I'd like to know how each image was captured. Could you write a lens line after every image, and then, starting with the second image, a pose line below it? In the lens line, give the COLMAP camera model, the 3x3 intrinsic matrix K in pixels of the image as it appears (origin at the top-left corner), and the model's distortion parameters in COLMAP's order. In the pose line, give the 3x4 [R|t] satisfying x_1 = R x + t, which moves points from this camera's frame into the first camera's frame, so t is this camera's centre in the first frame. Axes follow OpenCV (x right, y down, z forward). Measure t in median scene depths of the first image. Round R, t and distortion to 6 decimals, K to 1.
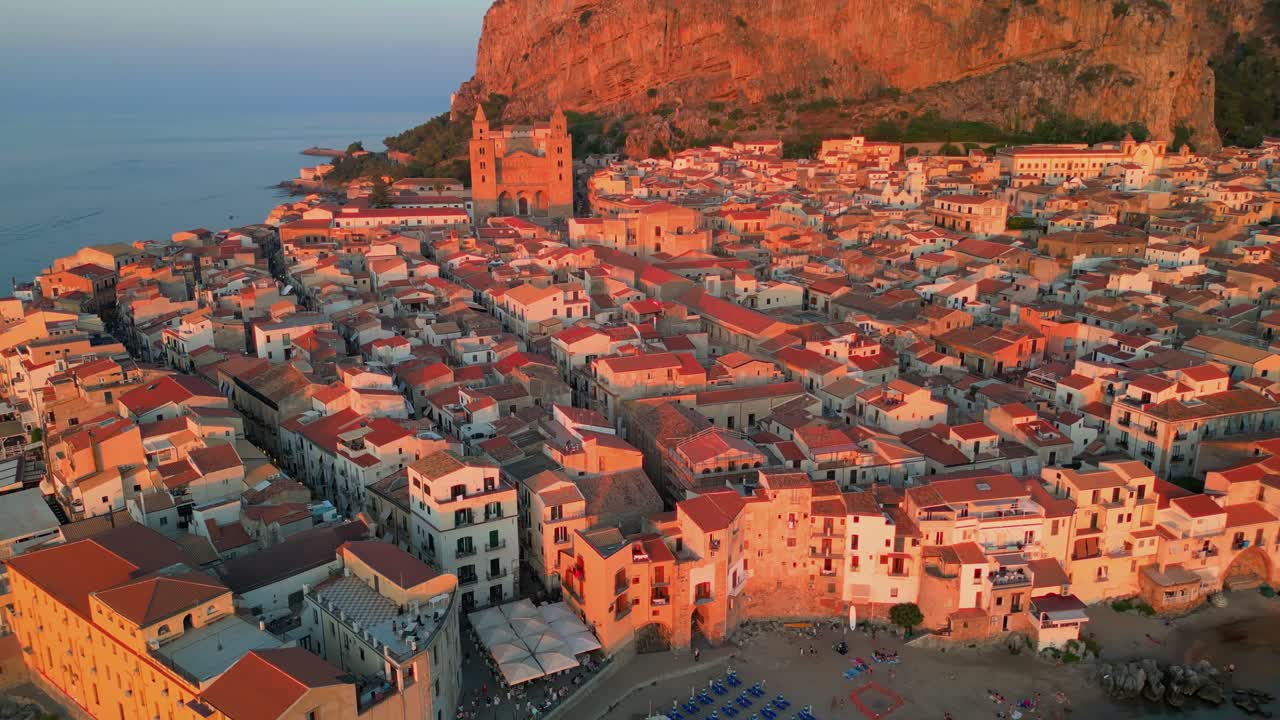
lens RADIAL K [[942.2, 0, 640.0], [0, 942.2, 360.0], [0, 0, 1]] dist [0.069010, -0.082201]
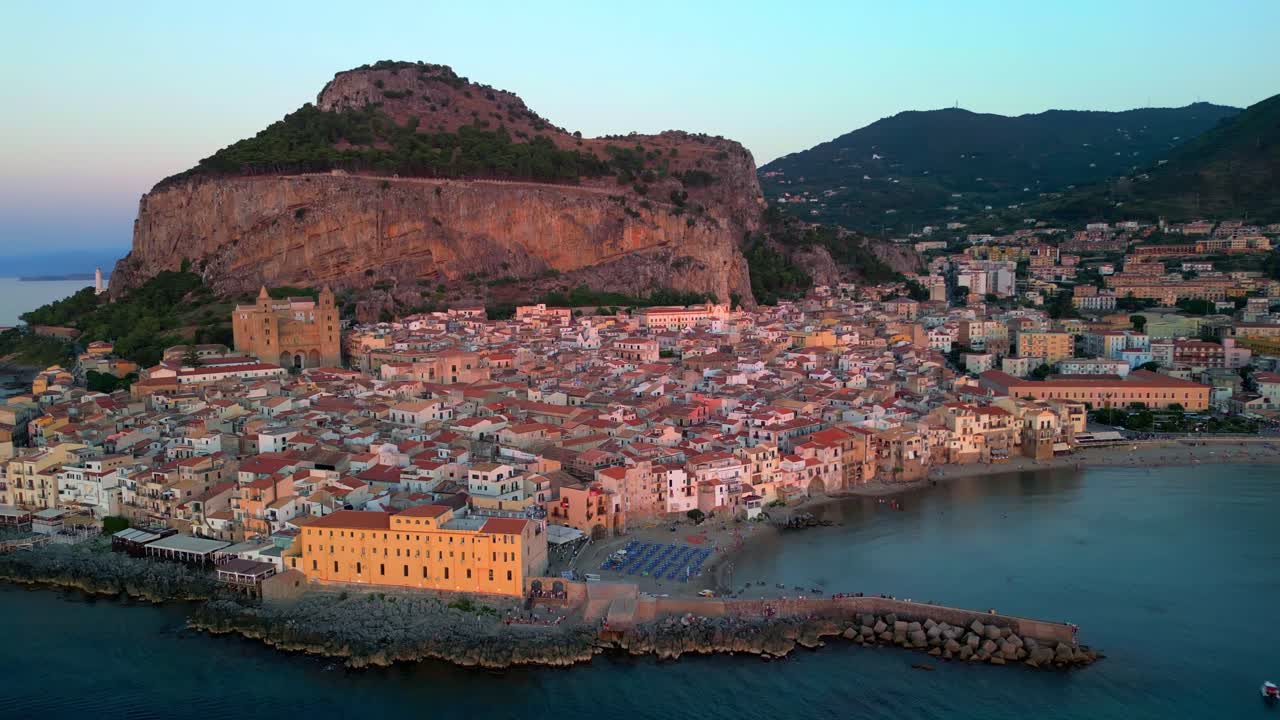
lens RADIAL K [[942.2, 0, 640.0], [0, 942.2, 360.0], [0, 0, 1]] dist [0.069010, -0.082201]
pose [[0.905370, -0.047642, 0.421943, -0.290782], [0.117785, 0.982869, -0.141756, 0.081143], [-0.407962, 0.178040, 0.895471, -0.385841]]
